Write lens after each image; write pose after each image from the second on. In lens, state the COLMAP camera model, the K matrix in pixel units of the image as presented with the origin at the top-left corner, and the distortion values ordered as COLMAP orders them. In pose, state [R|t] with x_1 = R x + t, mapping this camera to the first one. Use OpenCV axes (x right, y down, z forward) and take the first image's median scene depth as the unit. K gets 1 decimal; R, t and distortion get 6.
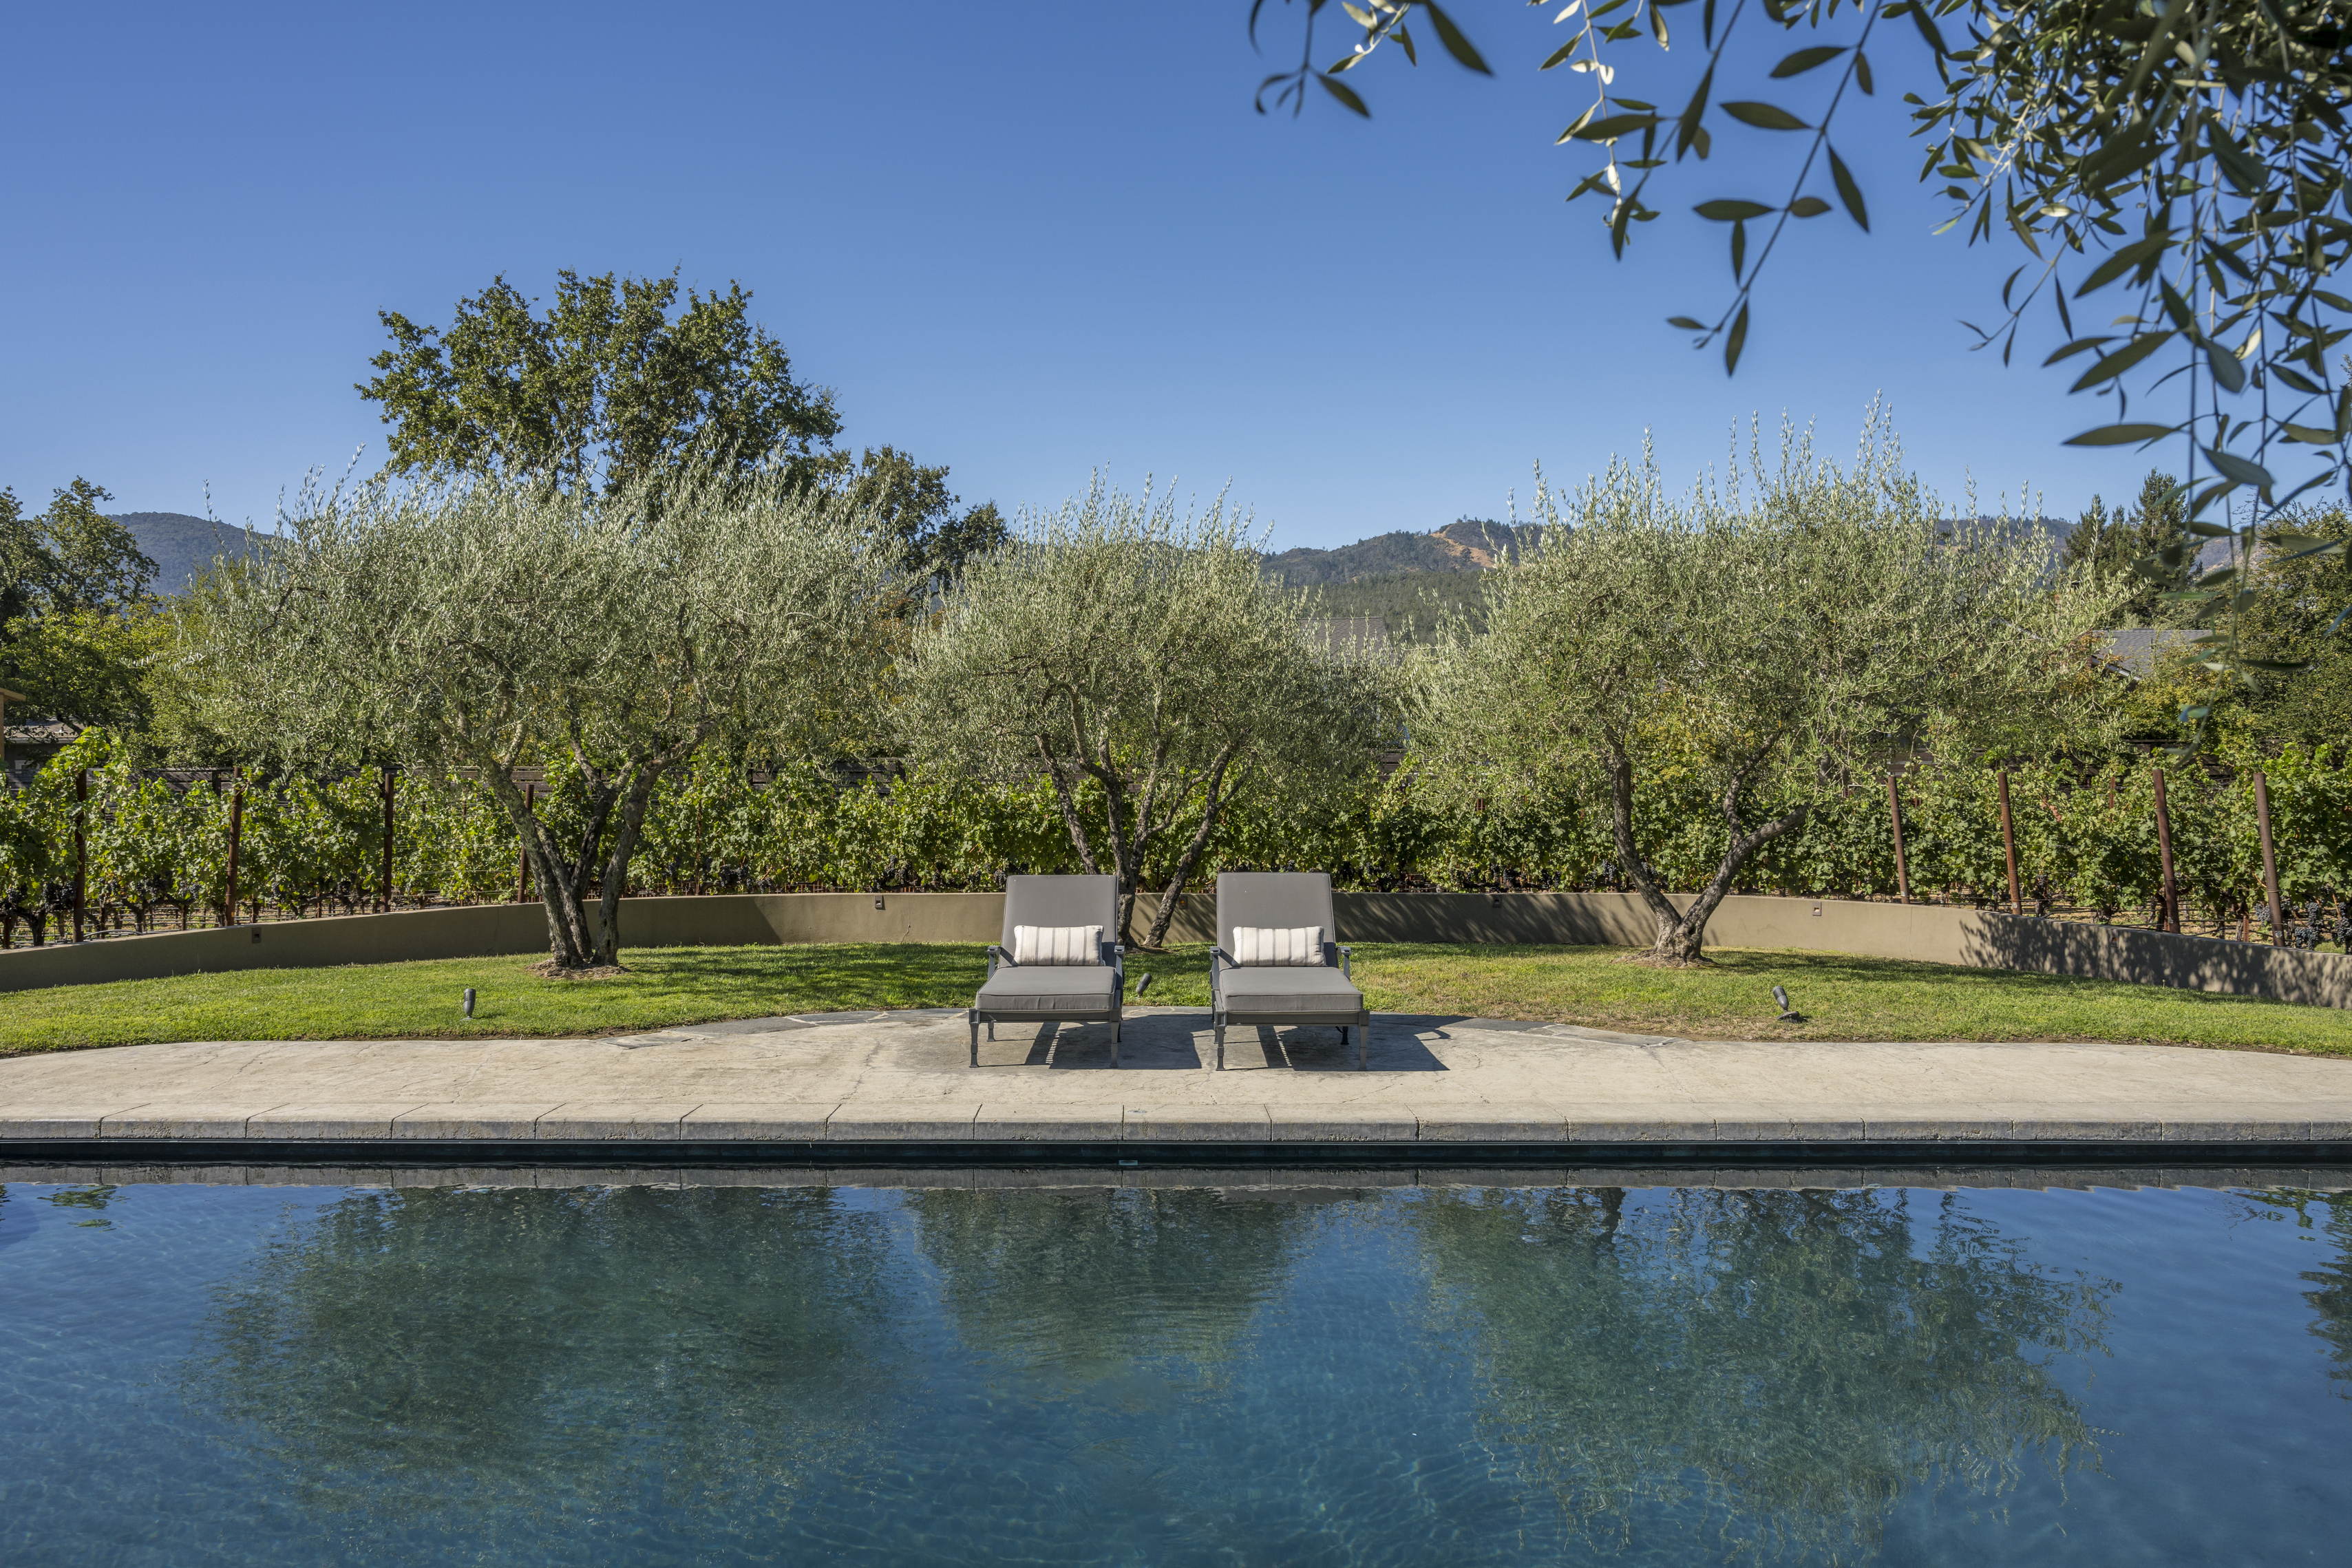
lens RADIAL K [[1608.4, 0, 1185.7], [0, 1608.4, 784.2], [0, 0, 1]] dist [0.006642, -0.007480]
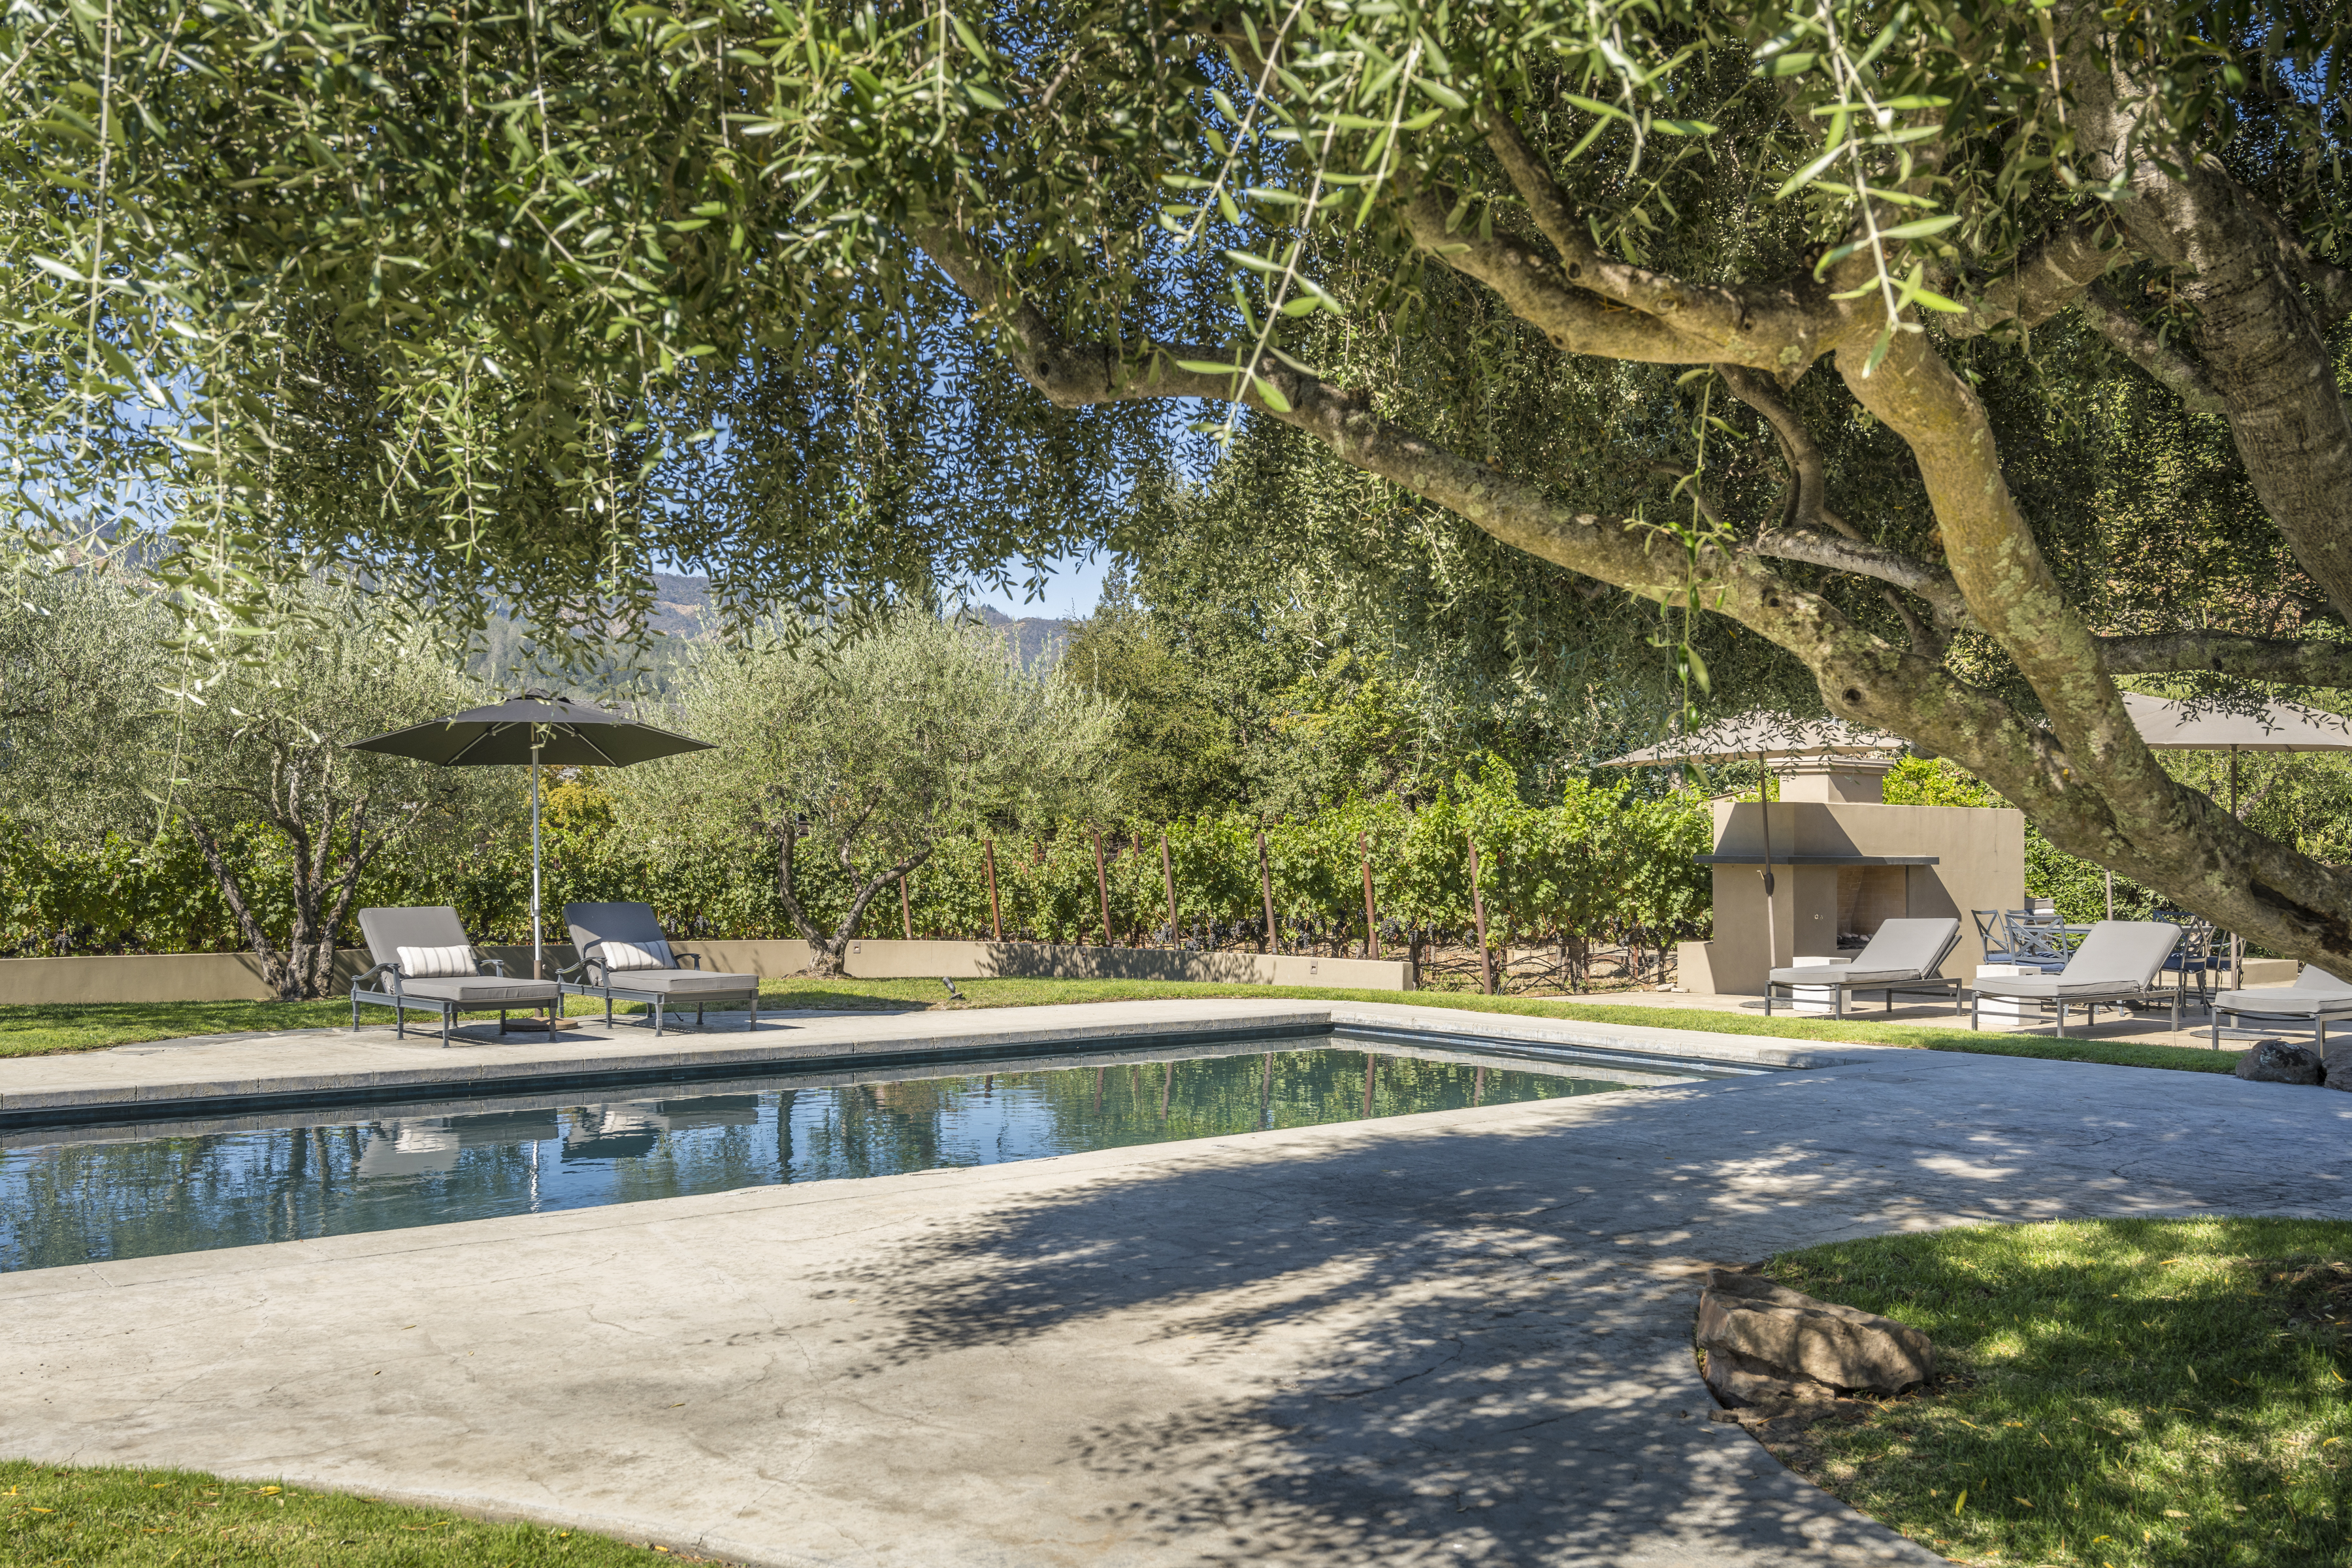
lens RADIAL K [[2049.3, 0, 1173.1], [0, 2049.3, 786.4], [0, 0, 1]] dist [-0.010339, 0.008622]
pose [[0.760803, 0.027464, 0.648402, -0.448961], [0.000715, 0.999068, -0.043157, 0.022562], [-0.648983, 0.033298, 0.760074, -0.357059]]
